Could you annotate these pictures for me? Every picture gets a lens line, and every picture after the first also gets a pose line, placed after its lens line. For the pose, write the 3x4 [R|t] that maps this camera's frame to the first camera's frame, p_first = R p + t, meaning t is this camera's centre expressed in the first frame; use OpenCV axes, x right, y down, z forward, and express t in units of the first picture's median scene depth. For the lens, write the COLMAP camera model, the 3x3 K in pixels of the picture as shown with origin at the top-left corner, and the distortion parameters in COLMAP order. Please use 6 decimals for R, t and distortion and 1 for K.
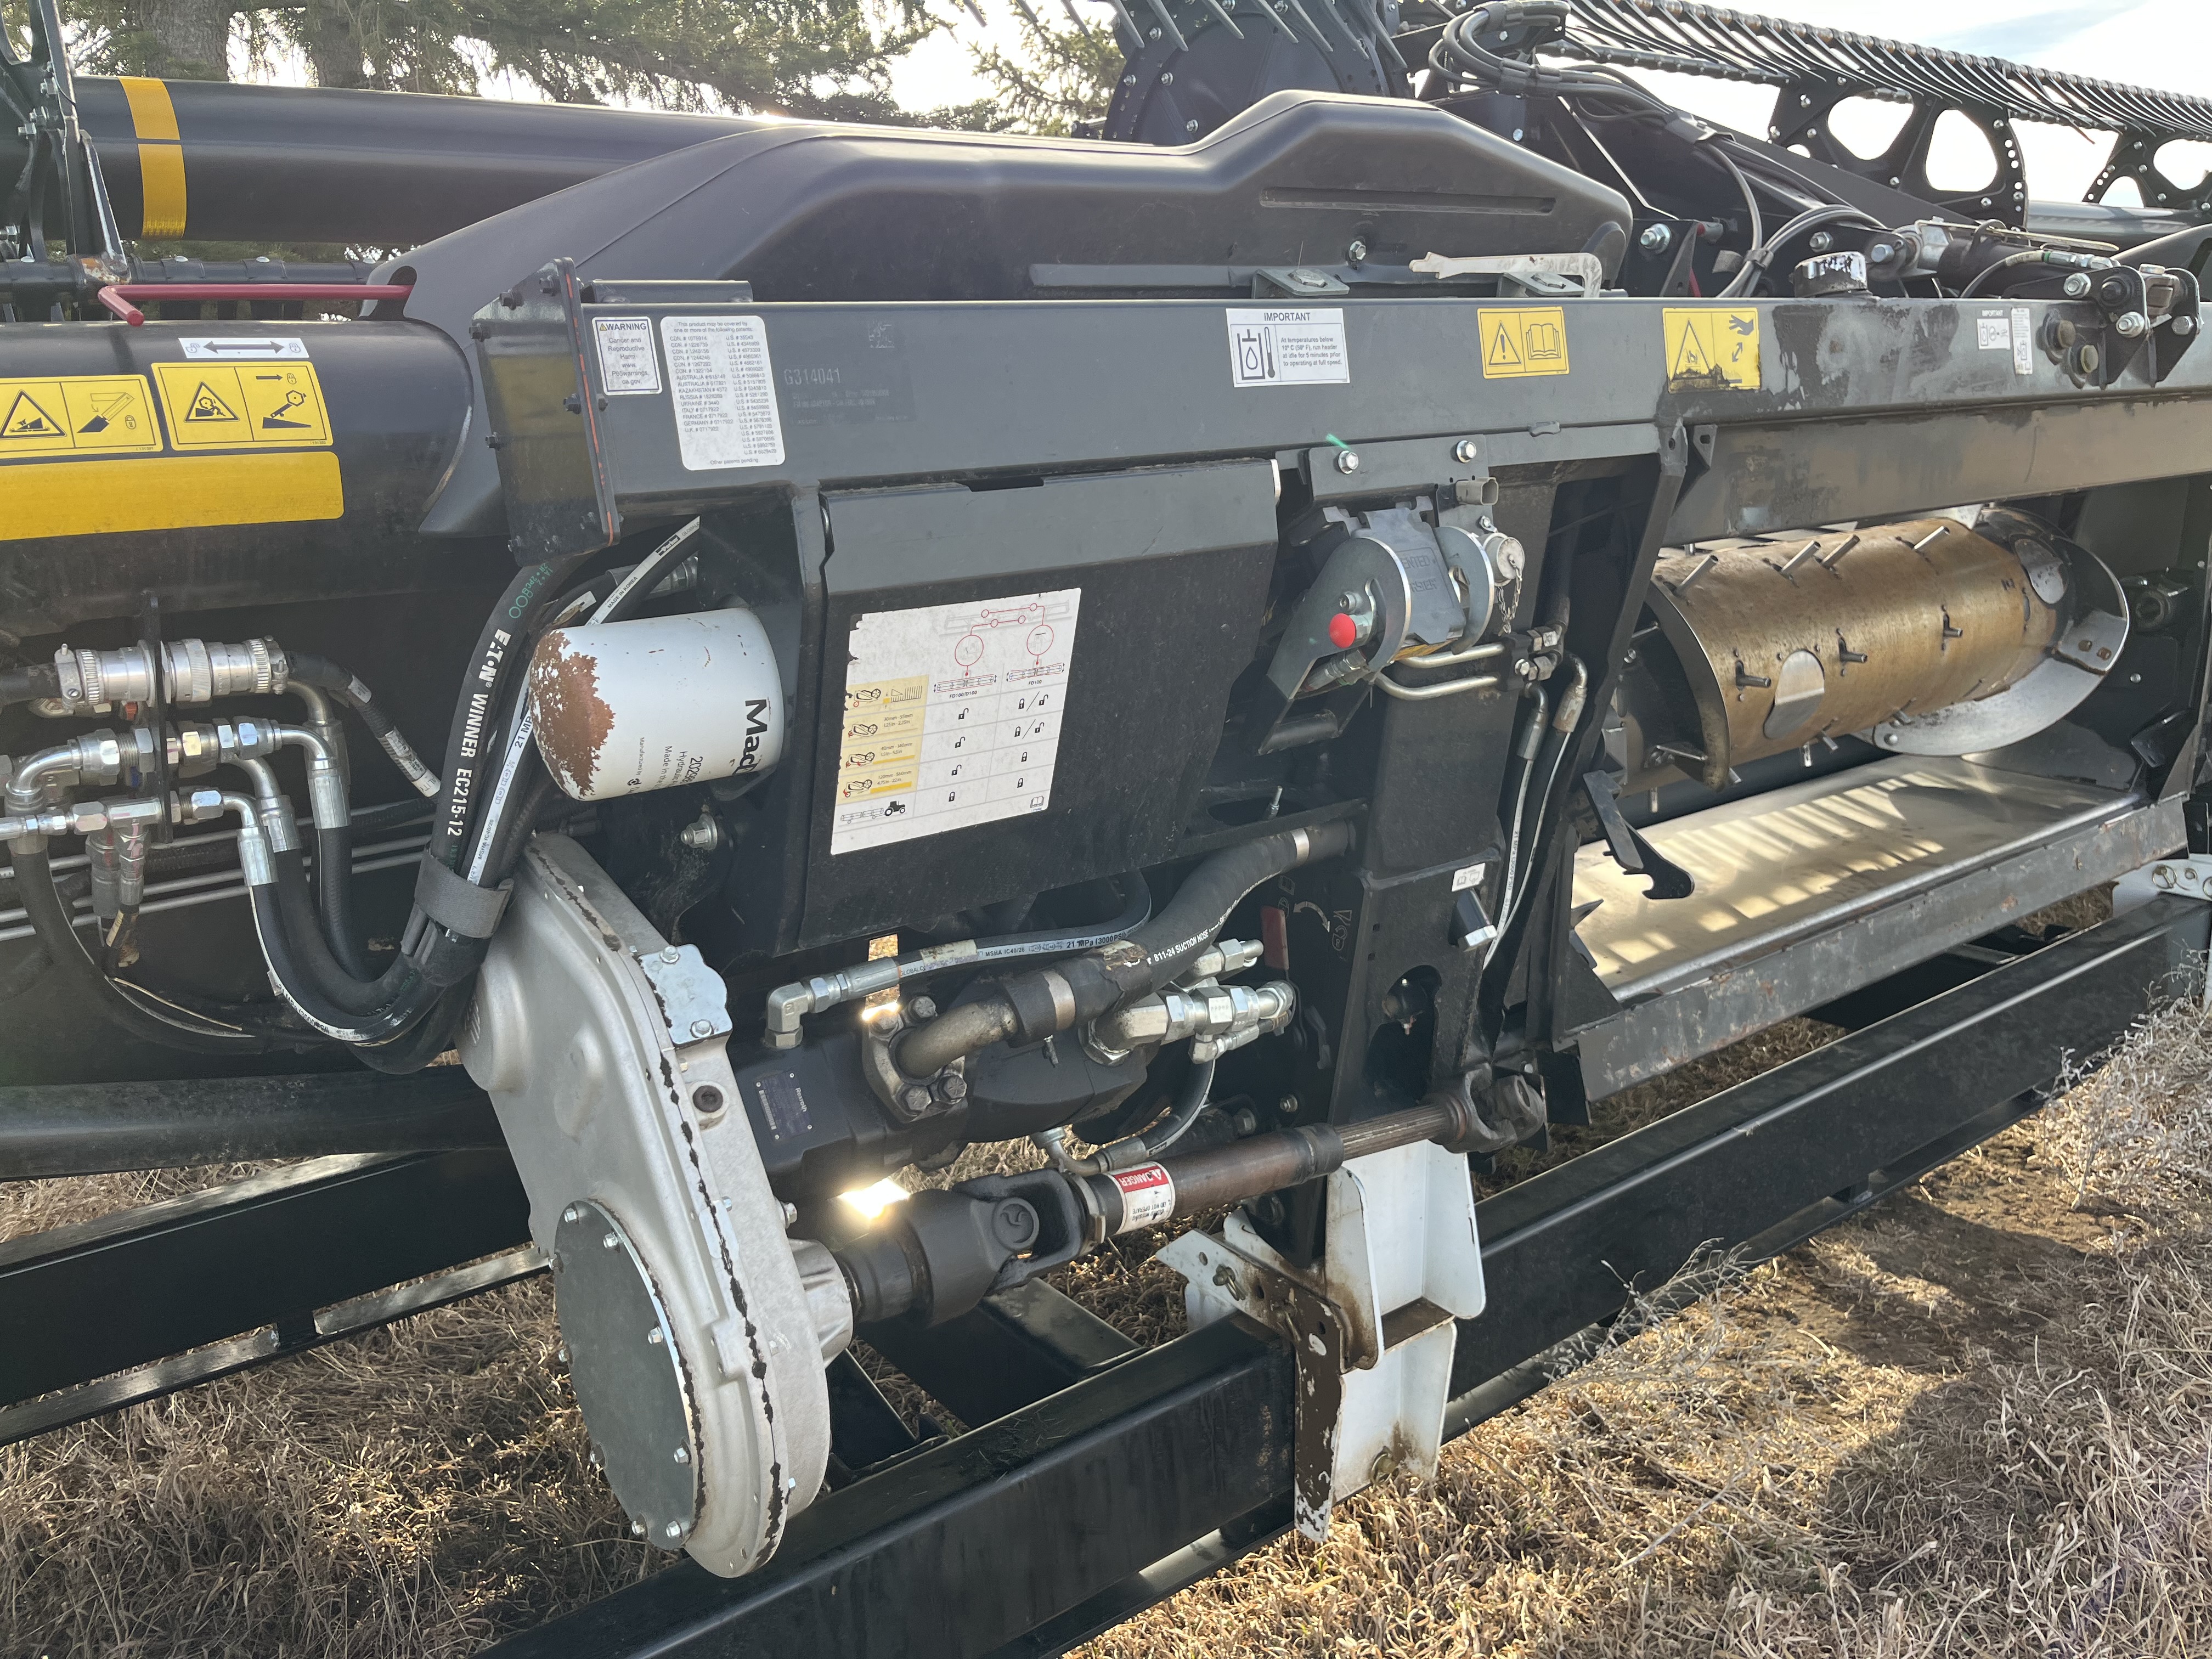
lens RADIAL K [[1699.3, 0, 1122.2], [0, 1699.3, 830.6], [0, 0, 1]] dist [0.066140, -0.084052]
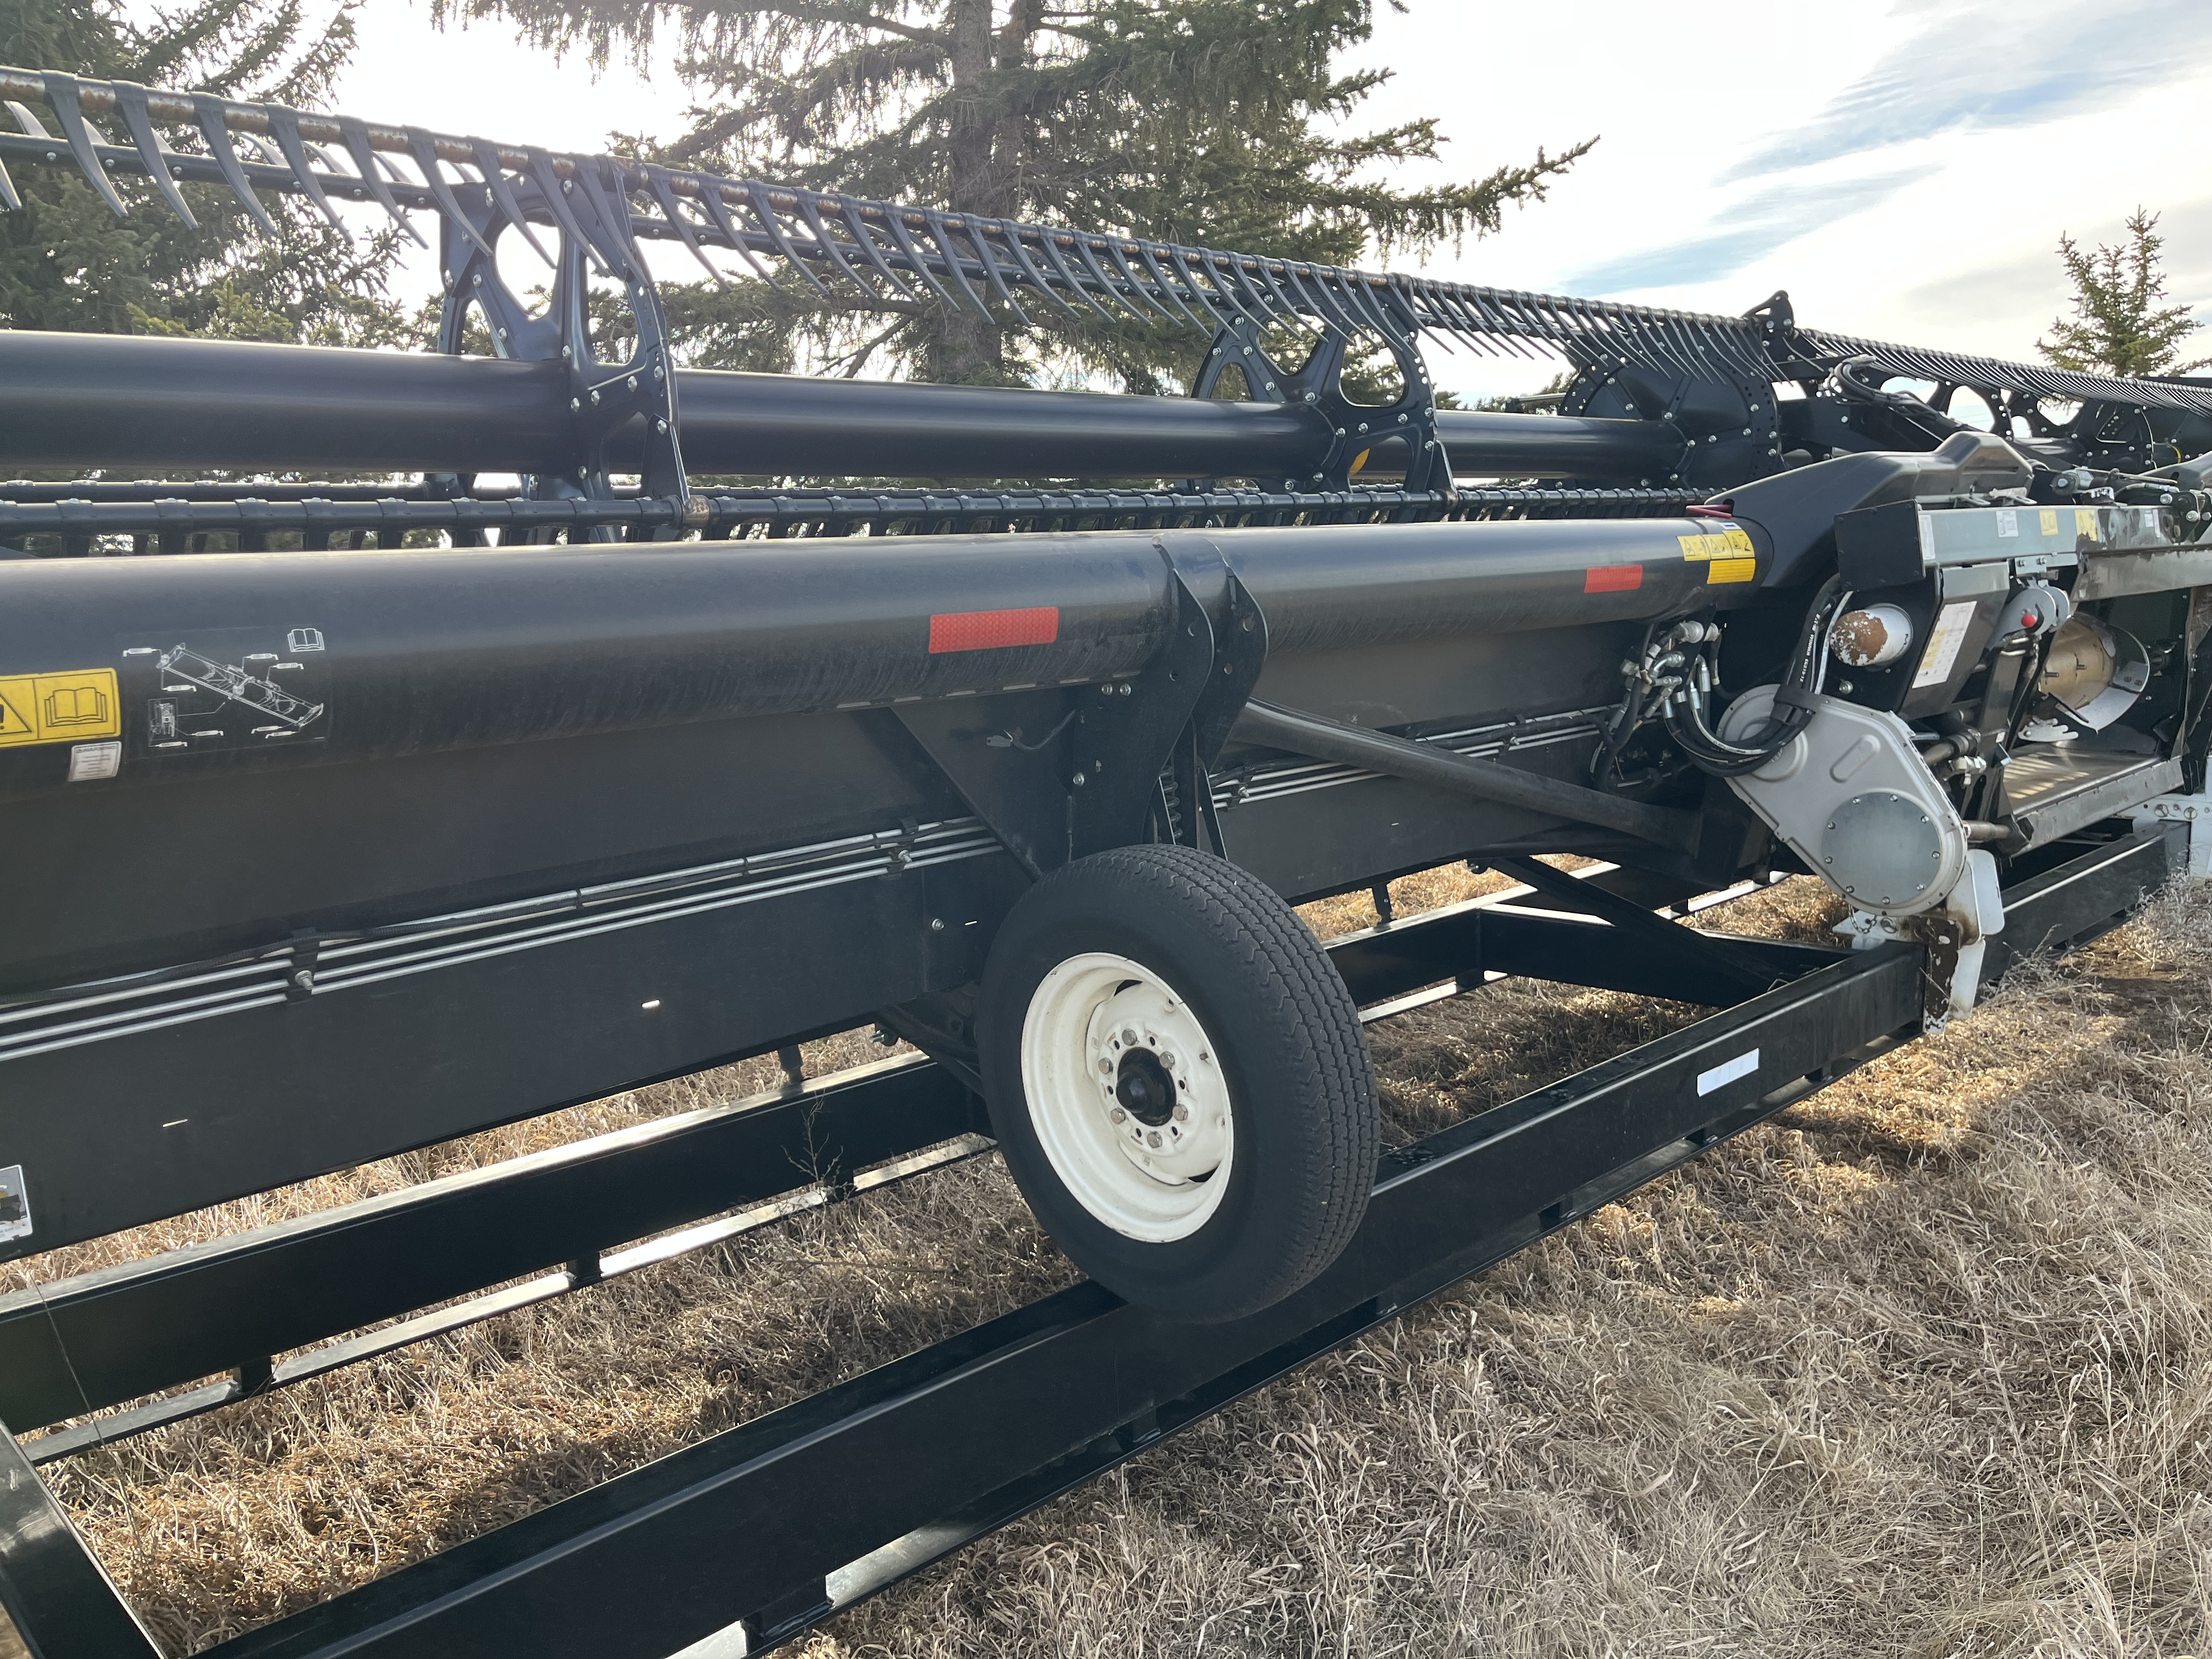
lens RADIAL K [[1699.3, 0, 1098.6], [0, 1699.3, 809.1], [0, 0, 1]] dist [0.066140, -0.084052]
pose [[0.992648, -0.005662, 0.120906, -1.245751], [0.018016, 0.994689, -0.101333, 0.322469], [-0.119690, 0.102766, 0.987478, -1.133343]]
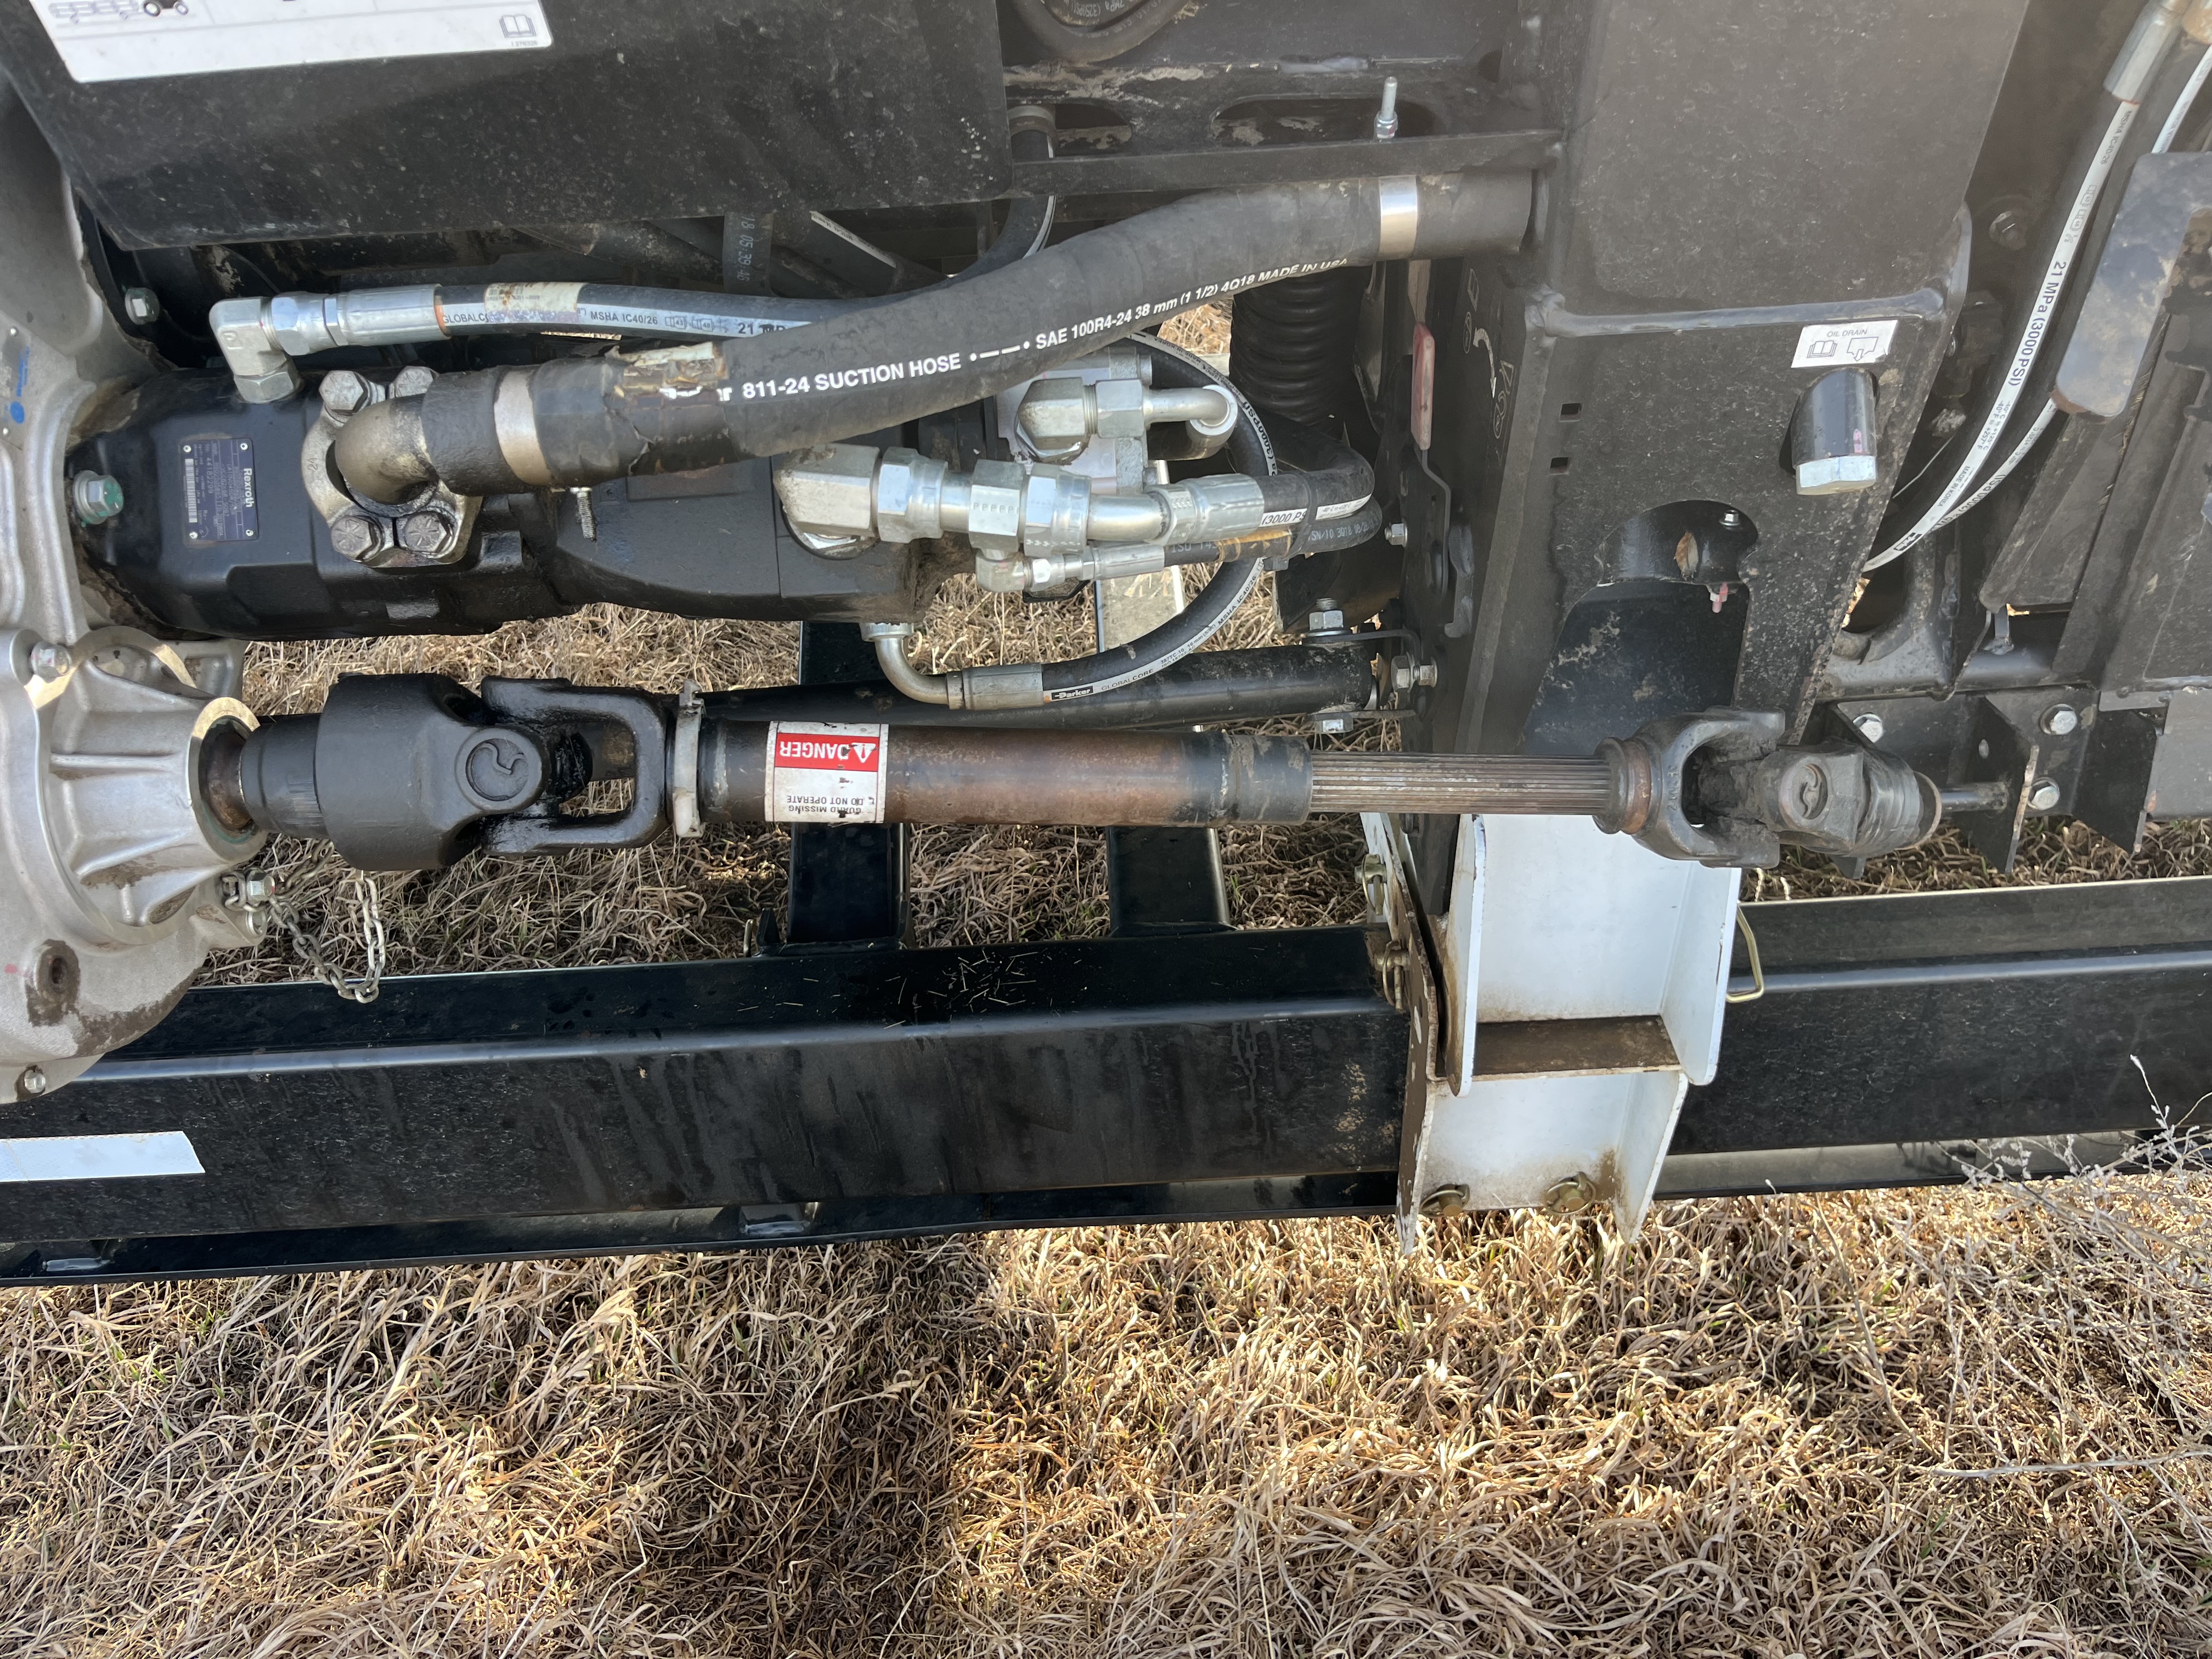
lens RADIAL K [[1699.3, 0, 1107.5], [0, 1699.3, 823.0], [0, 0, 1]] dist [0.066140, -0.084052]
pose [[0.811513, 0.343599, -0.472638, 0.280634], [-0.122150, 0.890730, 0.437813, -0.034849], [0.571425, -0.297558, 0.764809, 0.432694]]
